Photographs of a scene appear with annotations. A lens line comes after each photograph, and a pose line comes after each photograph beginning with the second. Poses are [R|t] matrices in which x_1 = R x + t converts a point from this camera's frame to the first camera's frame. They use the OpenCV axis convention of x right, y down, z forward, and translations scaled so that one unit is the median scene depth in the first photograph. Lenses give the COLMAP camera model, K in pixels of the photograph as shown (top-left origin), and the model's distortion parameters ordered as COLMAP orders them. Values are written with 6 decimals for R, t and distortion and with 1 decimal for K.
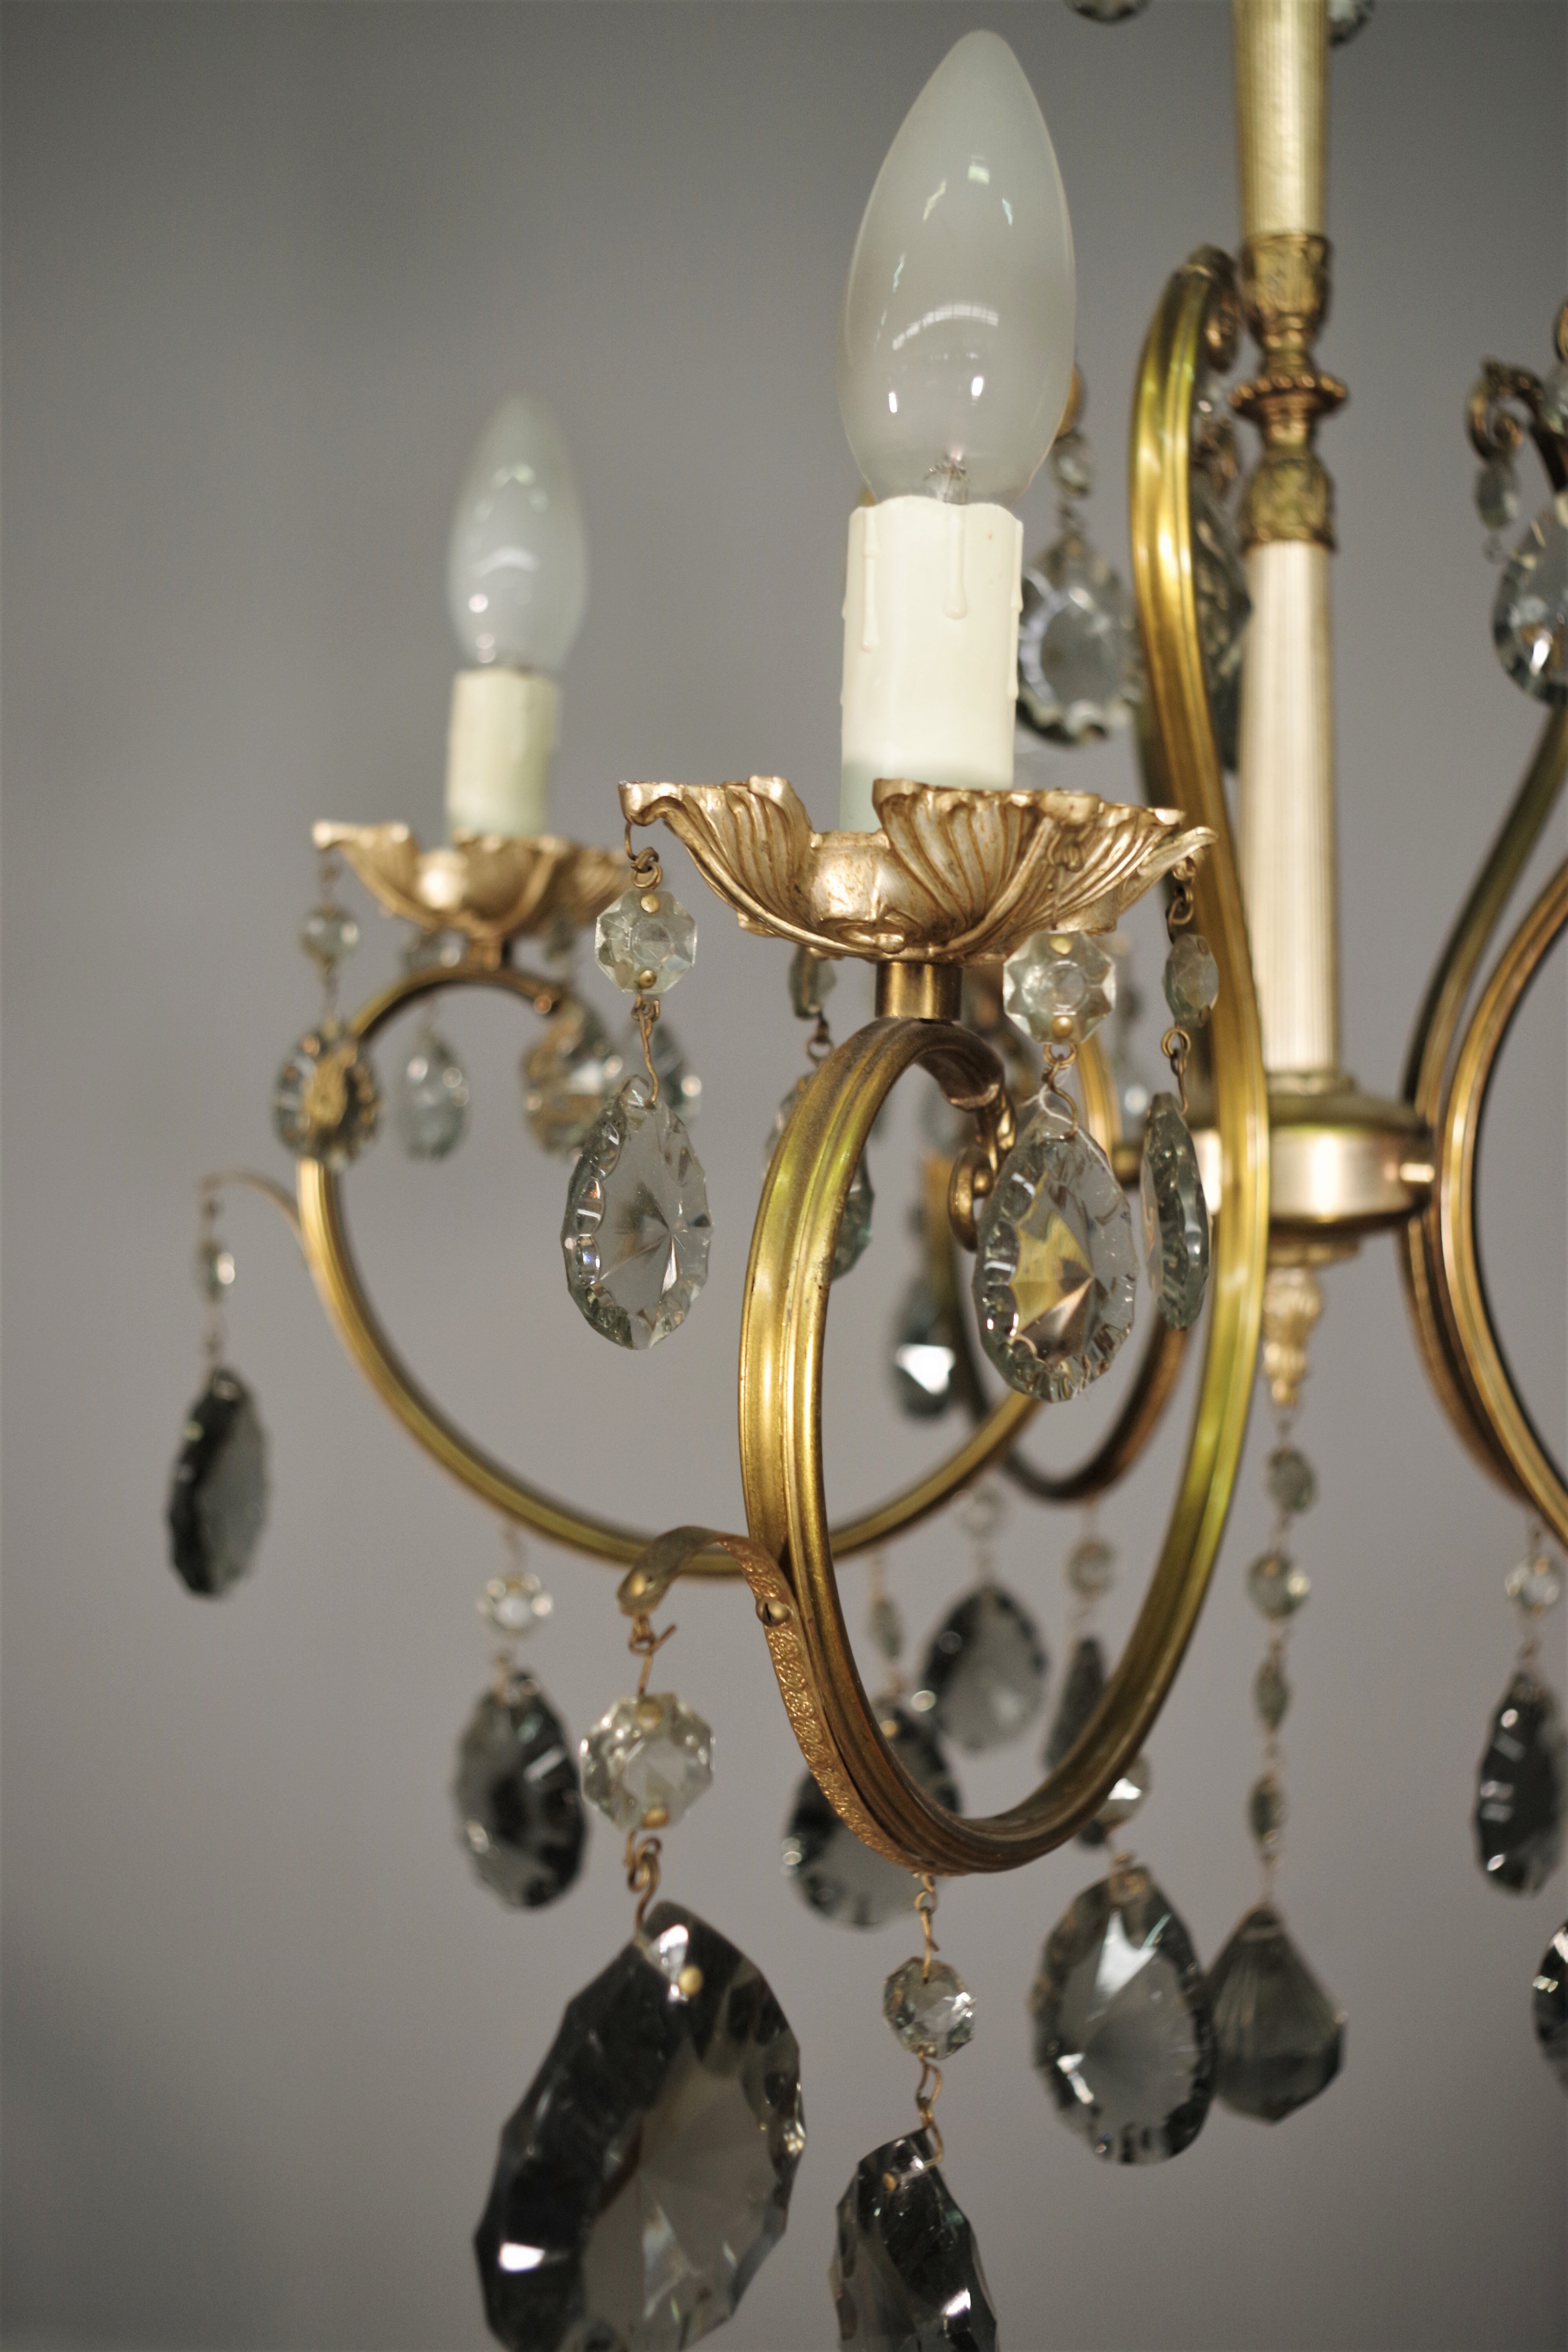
lens RADIAL K [[2026.9, 0, 784.0], [0, 2026.9, 1176.0], [0, 0, 1]] dist [-0.056912, 0.002934]
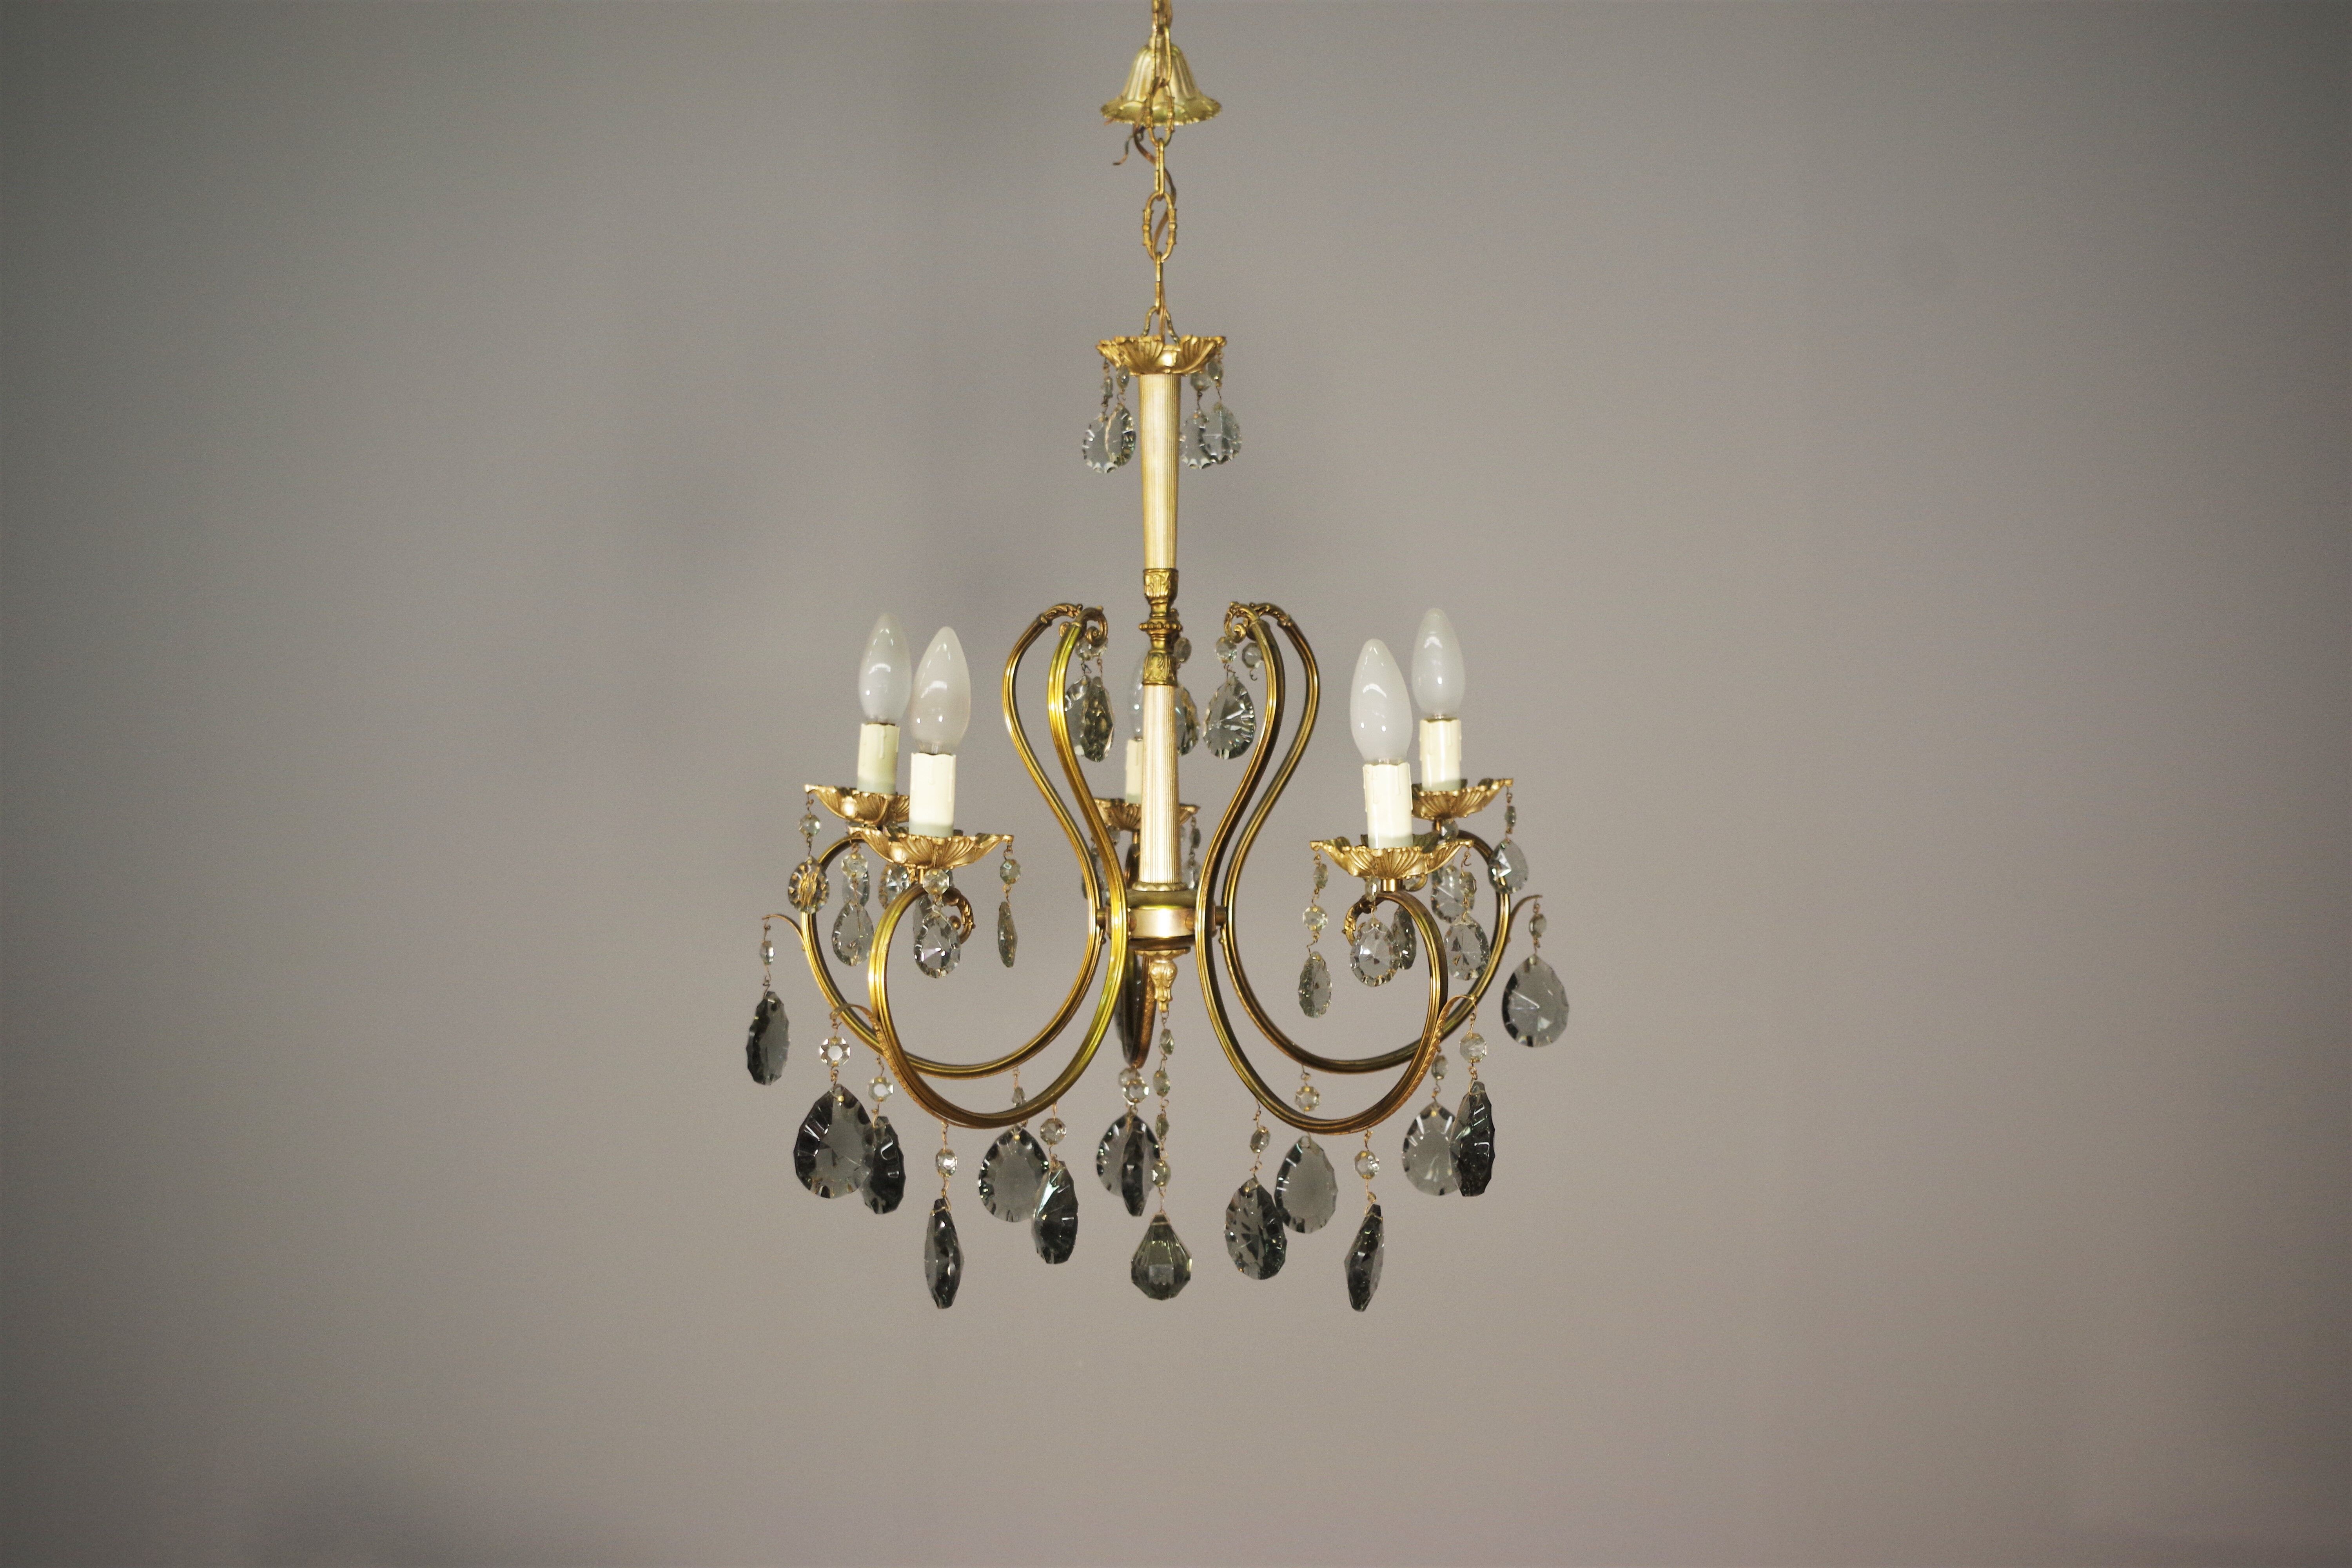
lens RADIAL K [[2672.3, 0, 1176.0], [0, 2672.3, 784.0], [0, 0, 1]] dist [-0.006672, -0.001671]
pose [[0.986904, 0.007829, -0.161120, 0.862748], [-0.013835, 0.999249, -0.036189, -0.056927], [0.160715, 0.037944, 0.986271, -2.526154]]
